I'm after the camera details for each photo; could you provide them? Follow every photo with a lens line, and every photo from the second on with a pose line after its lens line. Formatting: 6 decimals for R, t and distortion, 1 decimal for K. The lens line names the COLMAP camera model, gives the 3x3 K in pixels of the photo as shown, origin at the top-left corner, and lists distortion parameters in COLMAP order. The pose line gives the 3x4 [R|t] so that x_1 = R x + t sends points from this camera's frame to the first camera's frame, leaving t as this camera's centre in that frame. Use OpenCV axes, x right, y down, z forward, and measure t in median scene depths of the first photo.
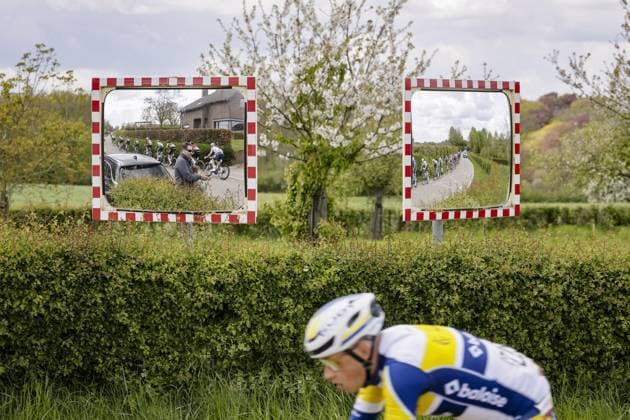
lens RADIAL K [[3104.9, 0, 315.0], [0, 3104.9, 210.0], [0, 0, 1]] dist [0.096860, -3.978474]
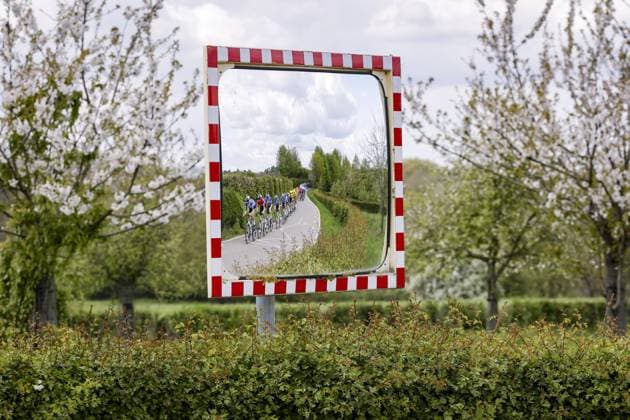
lens RADIAL K [[3104.9, 0, 315.0], [0, 3104.9, 210.0], [0, 0, 1]] dist [0.096860, -3.978474]
pose [[0.995156, -0.016986, 0.096830, -0.005207], [0.021512, 0.998715, -0.045895, 0.010597], [-0.095926, 0.047756, 0.994242, 0.329457]]
